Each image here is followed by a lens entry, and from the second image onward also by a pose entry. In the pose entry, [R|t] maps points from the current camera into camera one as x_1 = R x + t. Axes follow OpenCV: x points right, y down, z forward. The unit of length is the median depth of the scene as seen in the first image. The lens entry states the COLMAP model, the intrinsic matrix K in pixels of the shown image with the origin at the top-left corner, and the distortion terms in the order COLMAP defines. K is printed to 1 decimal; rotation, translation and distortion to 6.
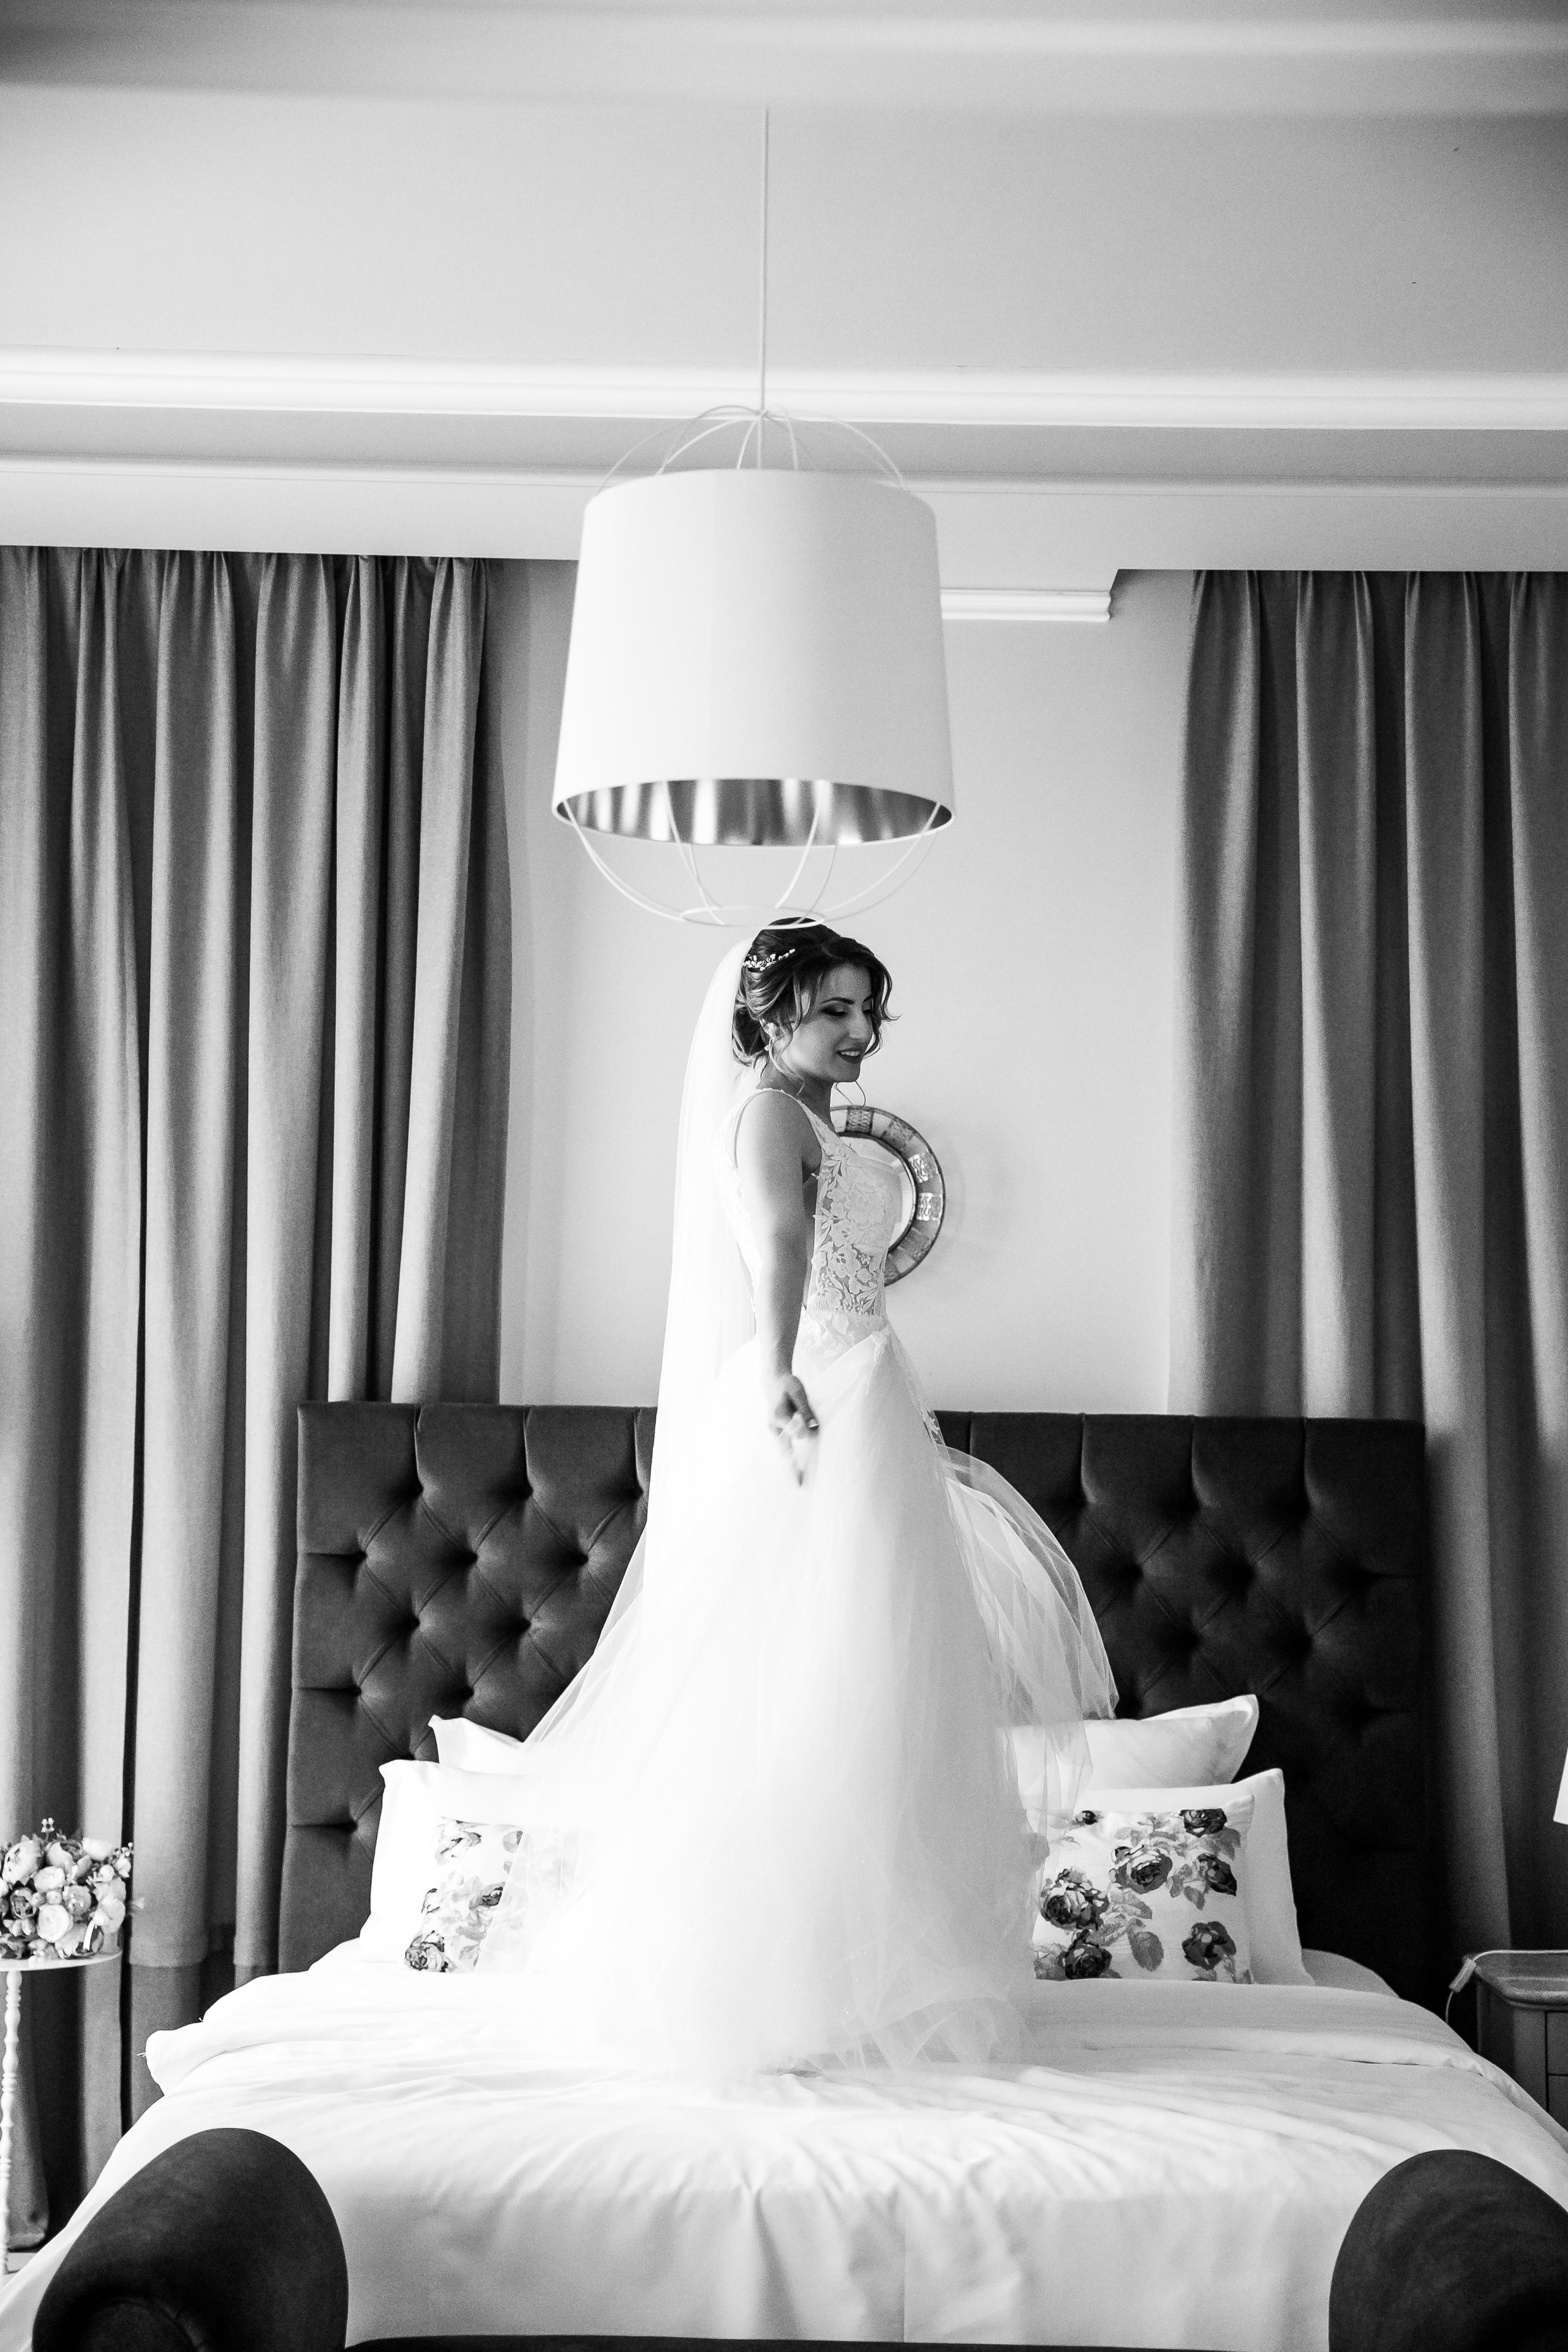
lens RADIAL K [[3679.5, 0, 784.3], [0, 3679.5, 1174.0], [0, 0, 1]] dist [0.164351, 0.000000]
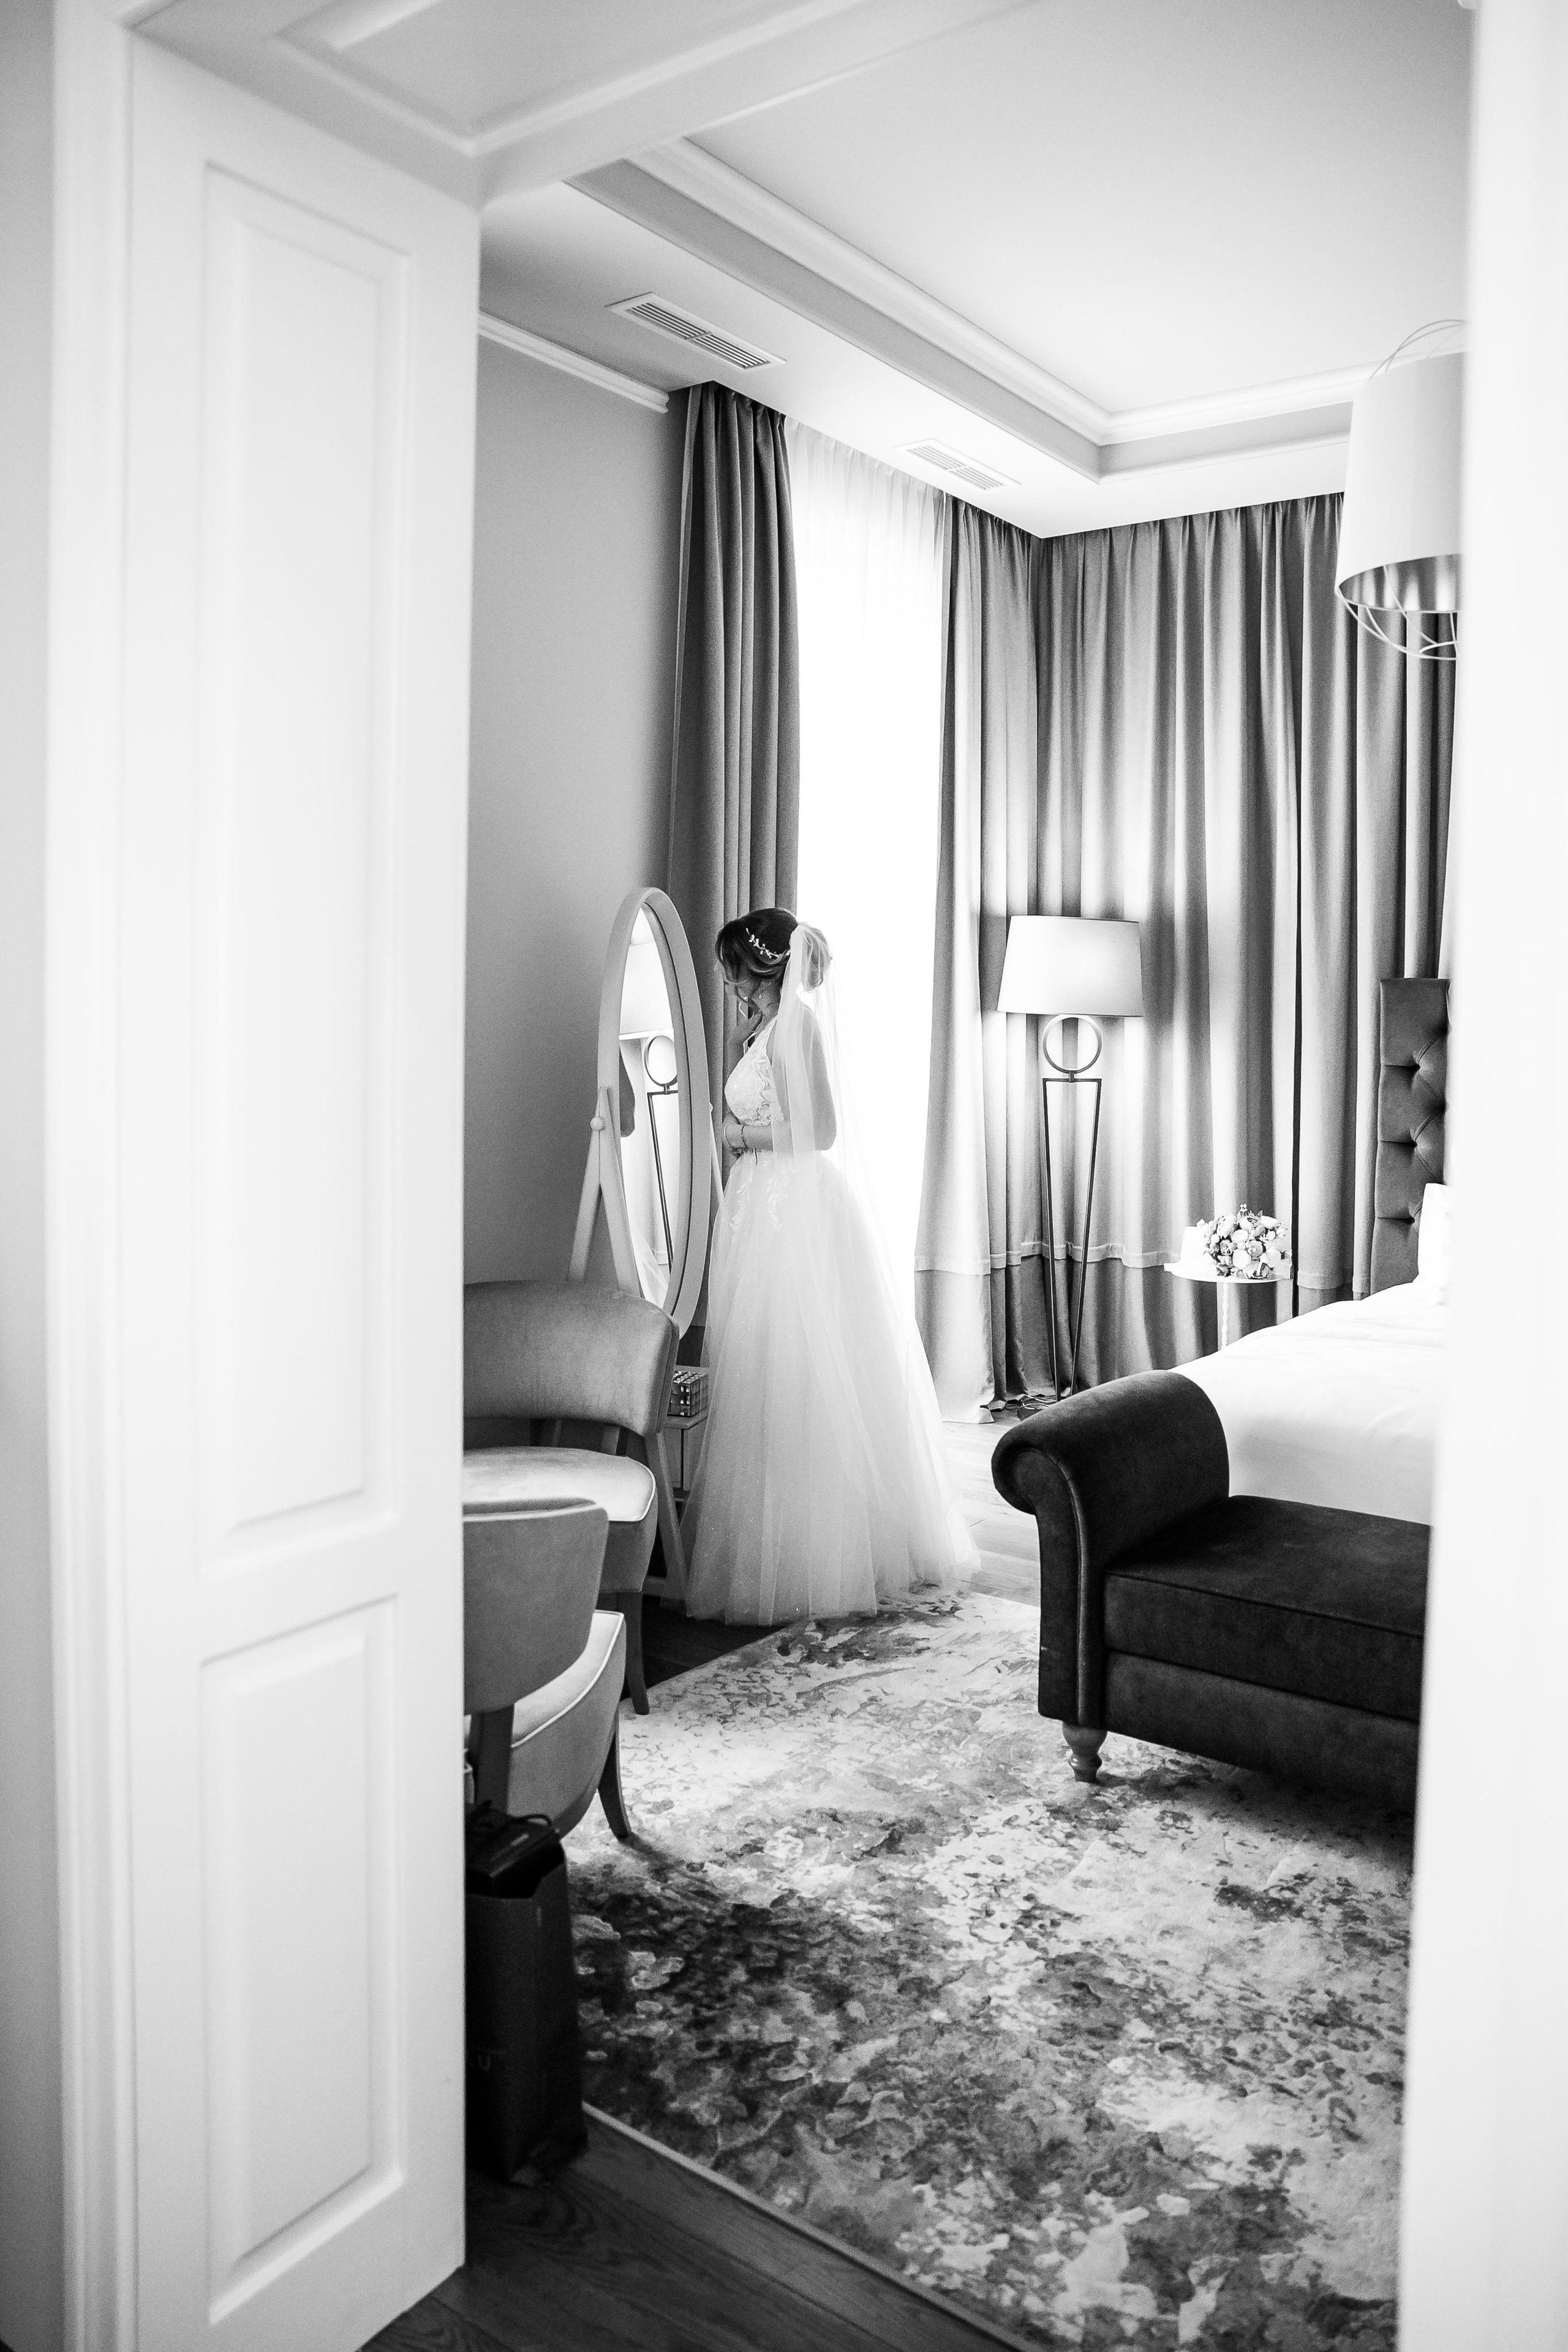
lens RADIAL K [[1826.9, 0, 730.5], [0, 1826.9, 1090.6], [0, 0, 1]] dist [-0.104130, 0.081850]
pose [[0.780800, 0.020038, -0.624460, 0.160147], [0.046554, 0.994841, 0.090133, 0.023393], [0.623044, -0.099447, 0.775839, 0.145208]]
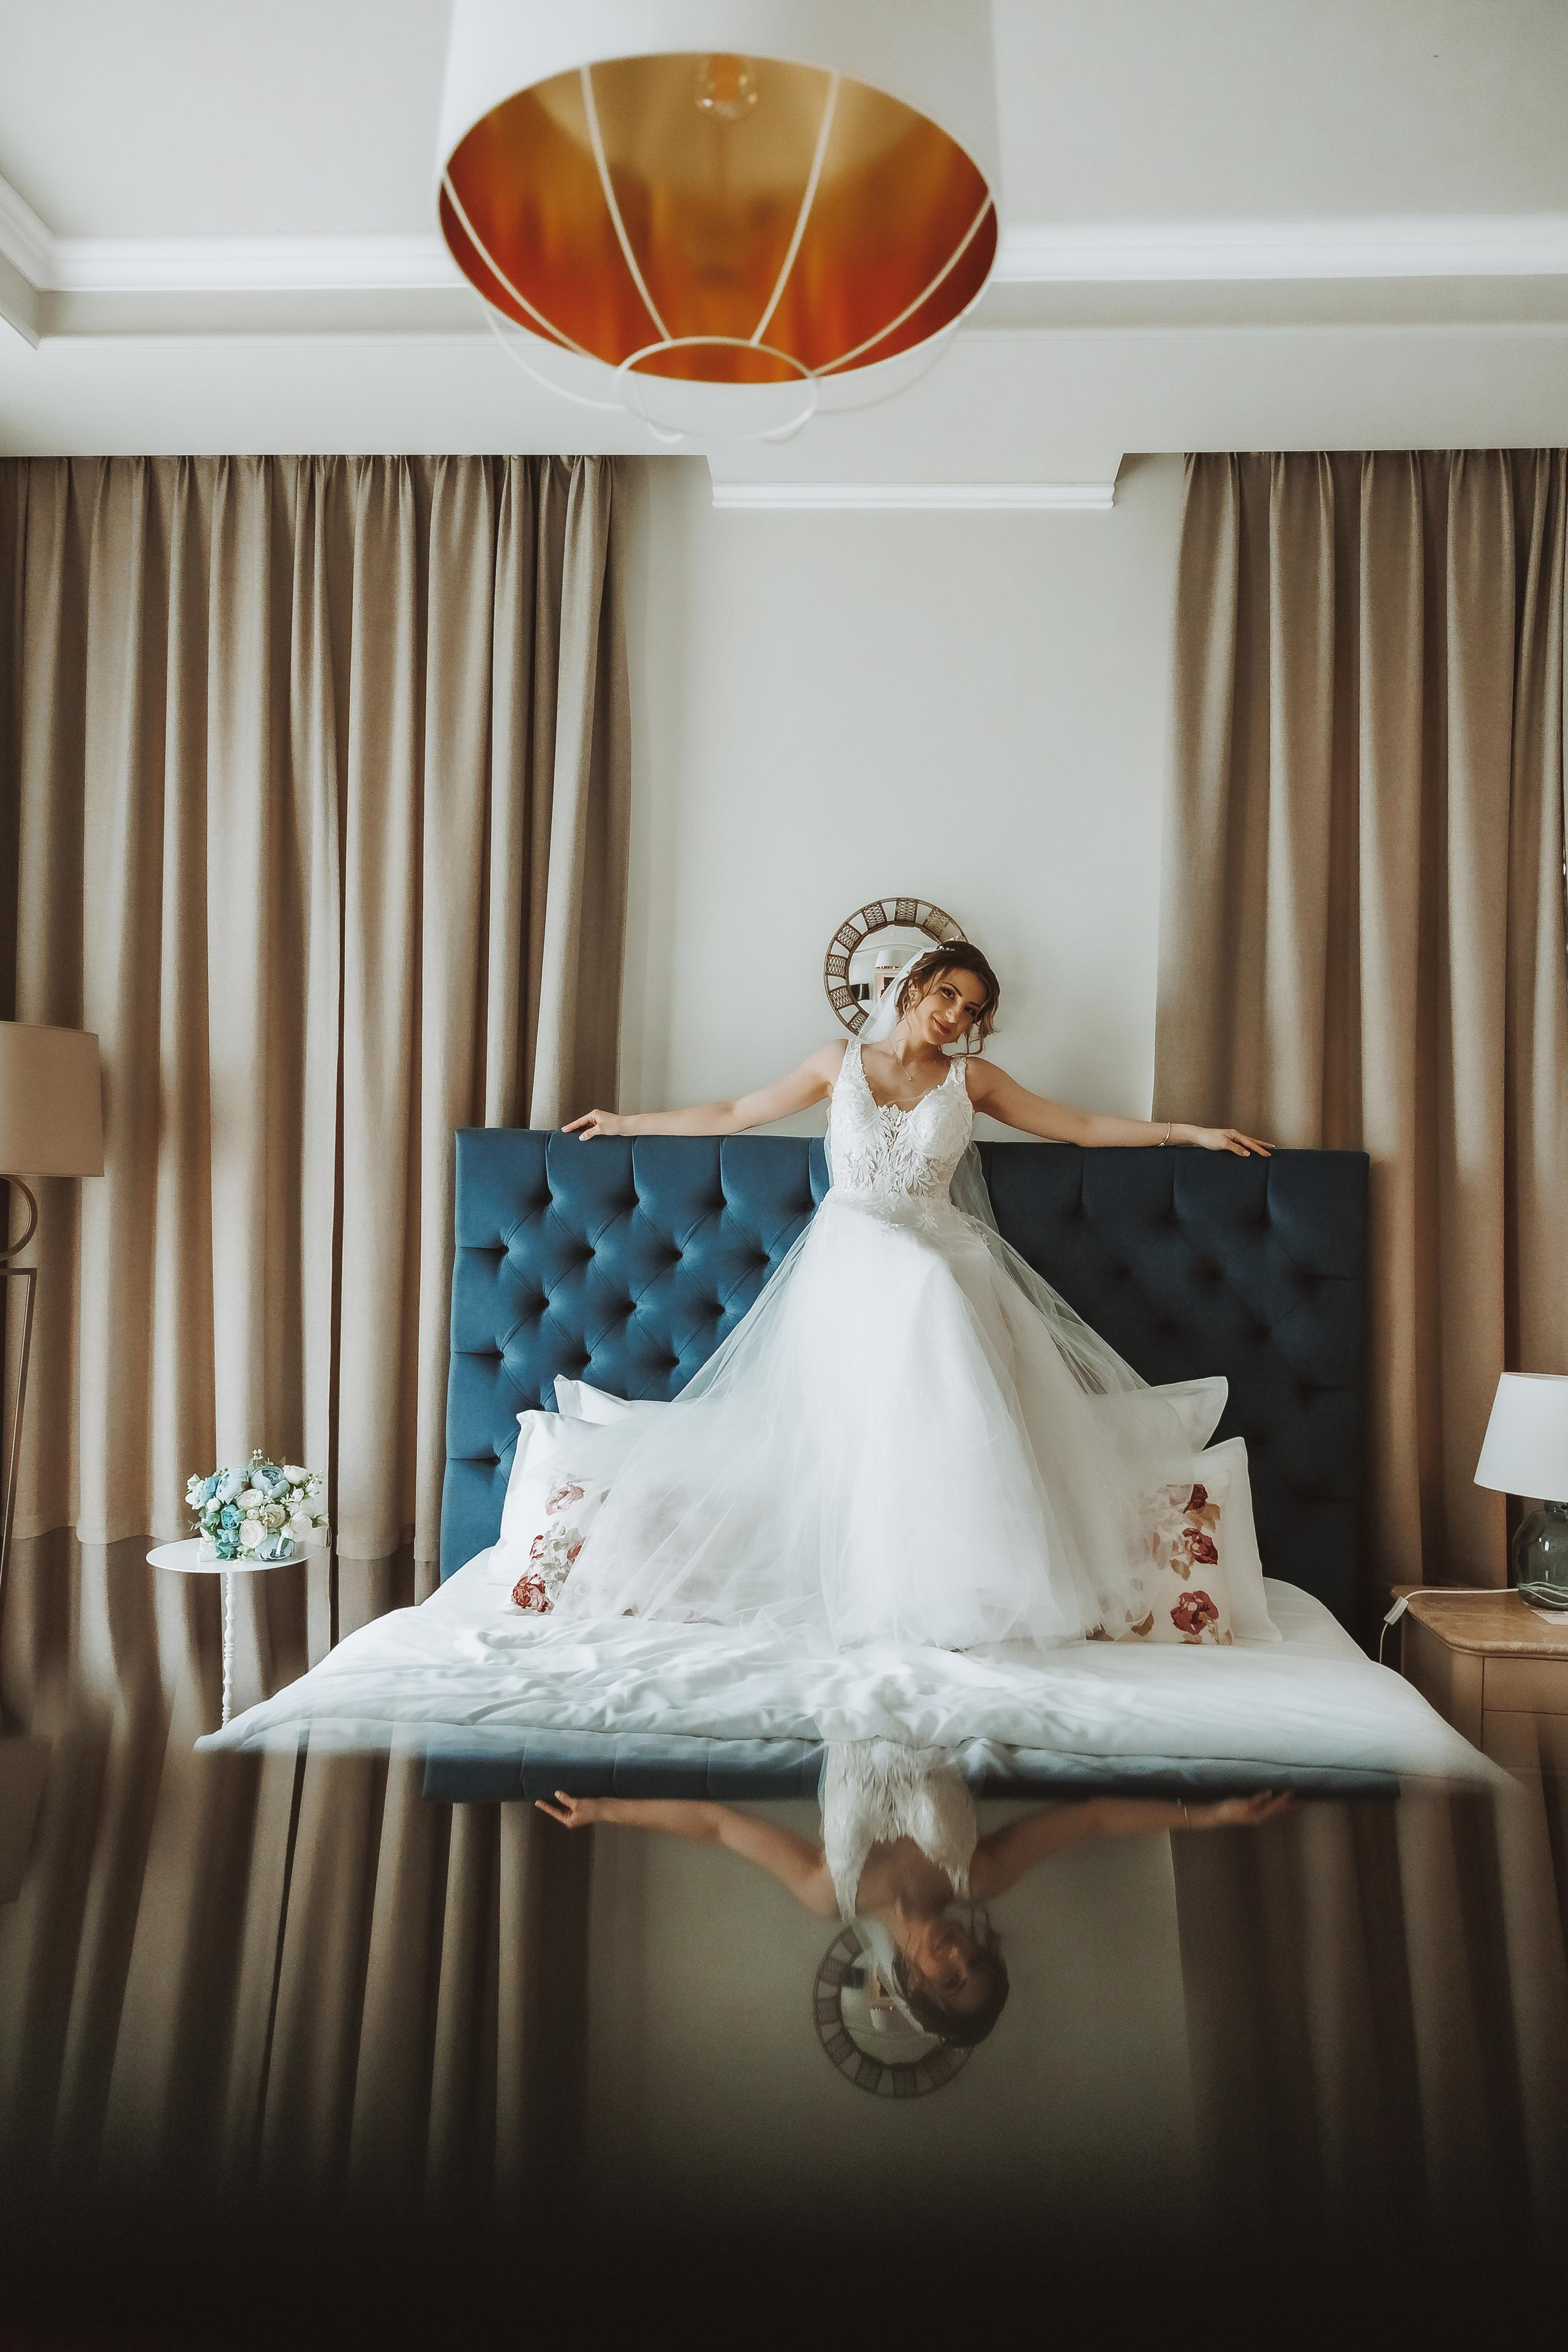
lens RADIAL K [[1537.6, 0, 805.5], [0, 1537.6, 1160.8], [0, 0, 1]] dist [0.022855, -0.005784]
pose [[0.996795, 0.010576, -0.079293, 0.029704], [-0.005383, 0.997843, 0.065421, 0.037847], [0.079814, -0.064785, 0.994702, 0.483019]]
